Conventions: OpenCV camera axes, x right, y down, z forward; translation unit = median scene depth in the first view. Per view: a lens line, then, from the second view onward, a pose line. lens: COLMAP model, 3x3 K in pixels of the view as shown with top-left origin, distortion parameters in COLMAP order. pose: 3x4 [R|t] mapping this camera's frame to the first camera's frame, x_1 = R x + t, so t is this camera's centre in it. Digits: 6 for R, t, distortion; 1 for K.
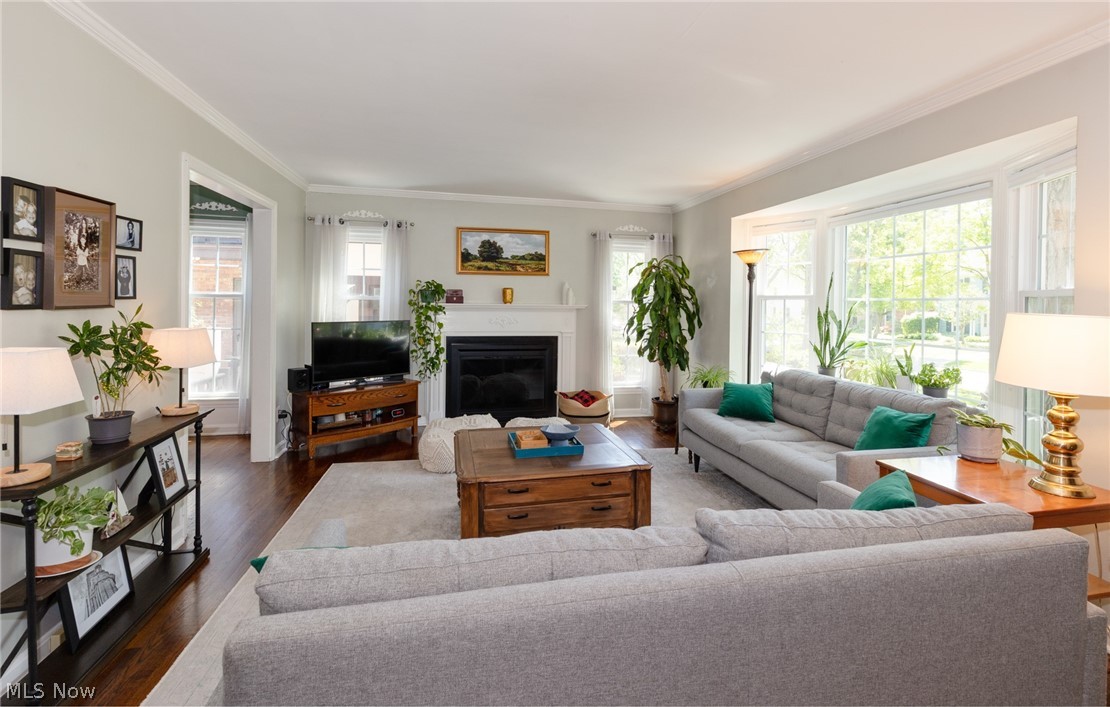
lens RADIAL K [[510.0, 0, 584.0], [0, 510.0, 324.3], [0, 0, 1]] dist [-0.004418, -0.000150]
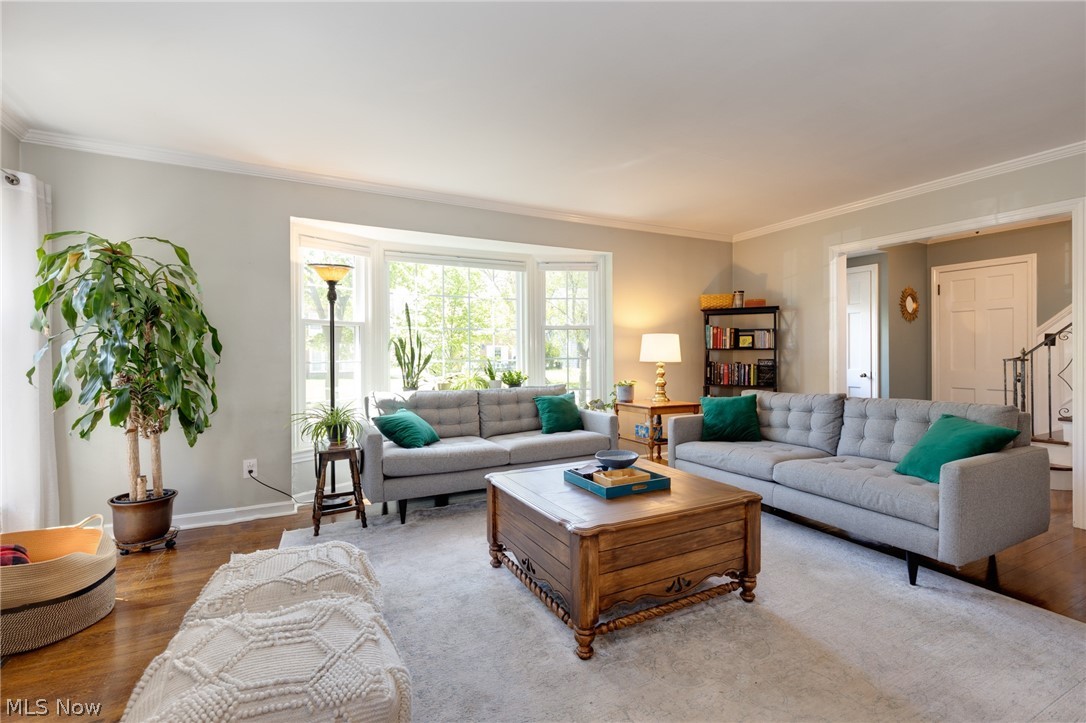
lens RADIAL K [[491.8, 0, 550.7], [0, 491.8, 359.1], [0, 0, 1]] dist [0.004910, 0.001064]
pose [[-0.231660, -0.022620, 0.972534, -0.457895], [0.042333, 0.998548, 0.033309, -0.000804], [-0.971875, 0.048886, -0.230366, 0.686160]]
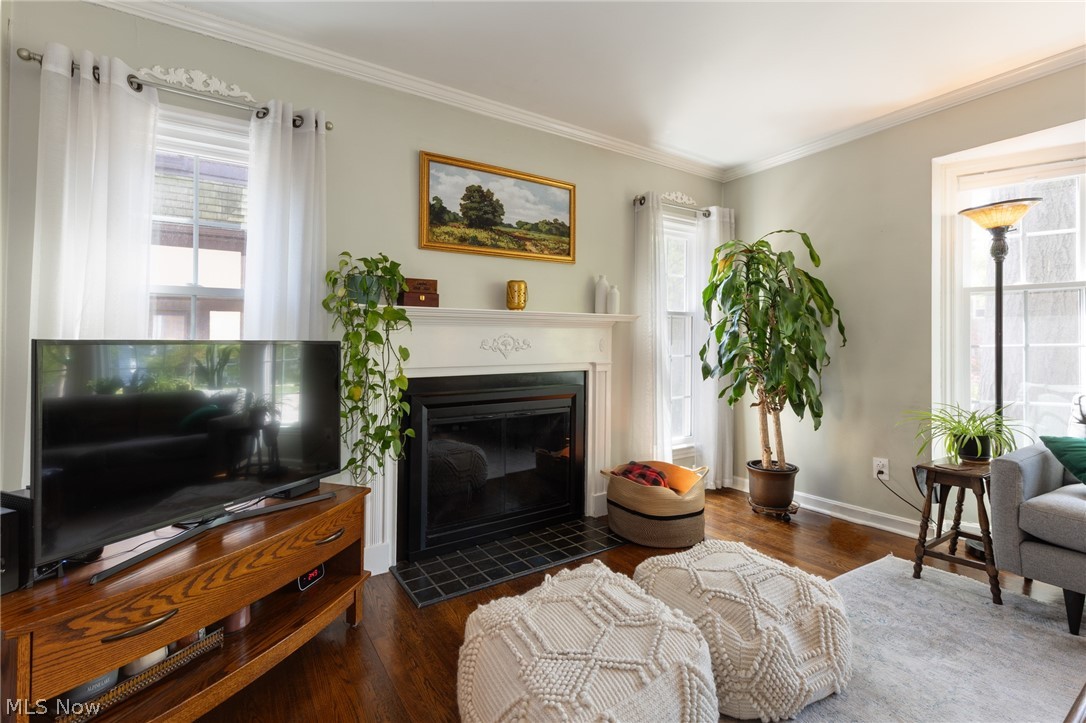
lens RADIAL K [[491.8, 0, 549.1], [0, 491.8, 339.0], [0, 0, 1]] dist [0.004910, 0.001064]
pose [[0.944526, -0.016881, 0.328003, -0.286196], [0.035859, 0.998008, -0.051898, 0.015545], [-0.326474, 0.060781, 0.943250, 0.522860]]
